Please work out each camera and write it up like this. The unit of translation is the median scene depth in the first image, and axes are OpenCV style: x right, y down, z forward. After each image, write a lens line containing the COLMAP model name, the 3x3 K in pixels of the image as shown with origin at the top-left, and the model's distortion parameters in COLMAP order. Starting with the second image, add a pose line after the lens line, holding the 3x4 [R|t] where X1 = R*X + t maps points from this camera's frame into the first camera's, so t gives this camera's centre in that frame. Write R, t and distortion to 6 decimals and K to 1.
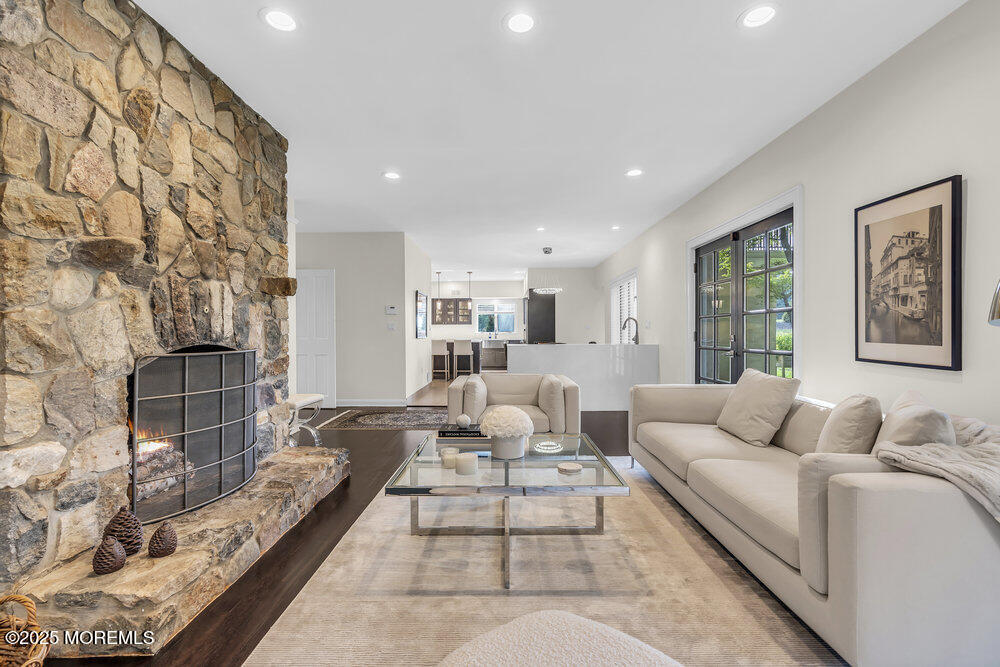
lens RADIAL K [[449.7, 0, 498.2], [0, 449.7, 332.0], [0, 0, 1]] dist [-0.009619, 0.000457]
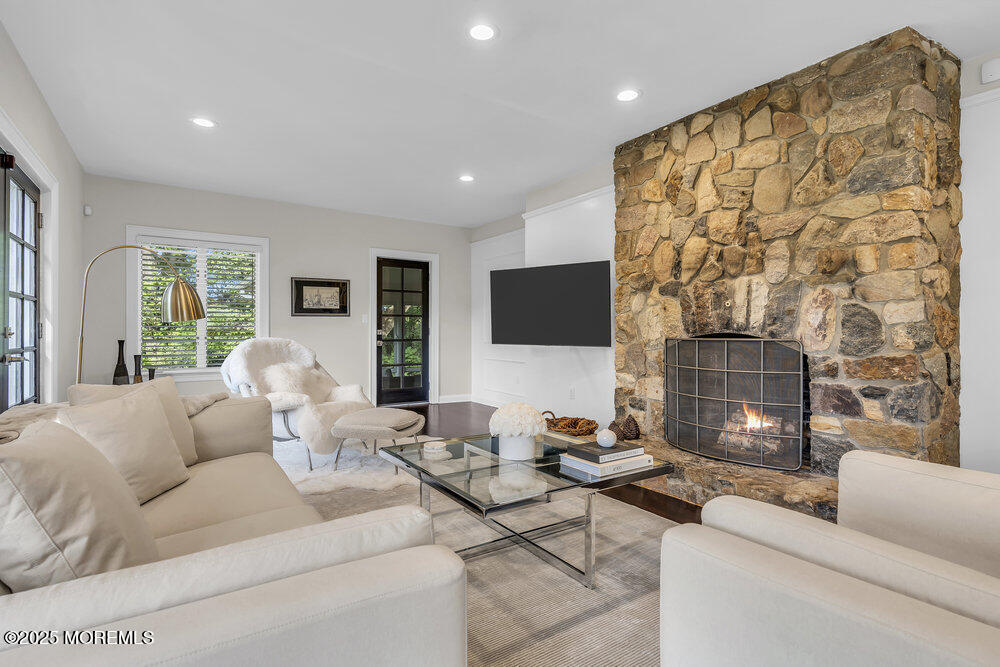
lens RADIAL K [[488.2, 0, 500.0], [0, 488.2, 333.5], [0, 0, 1]] dist [-0.003428, -0.000128]
pose [[-0.820425, 0.006912, -0.571713, 0.626733], [0.004578, 0.999974, 0.005521, 0.020713], [0.571736, 0.001912, -0.820435, 1.816894]]
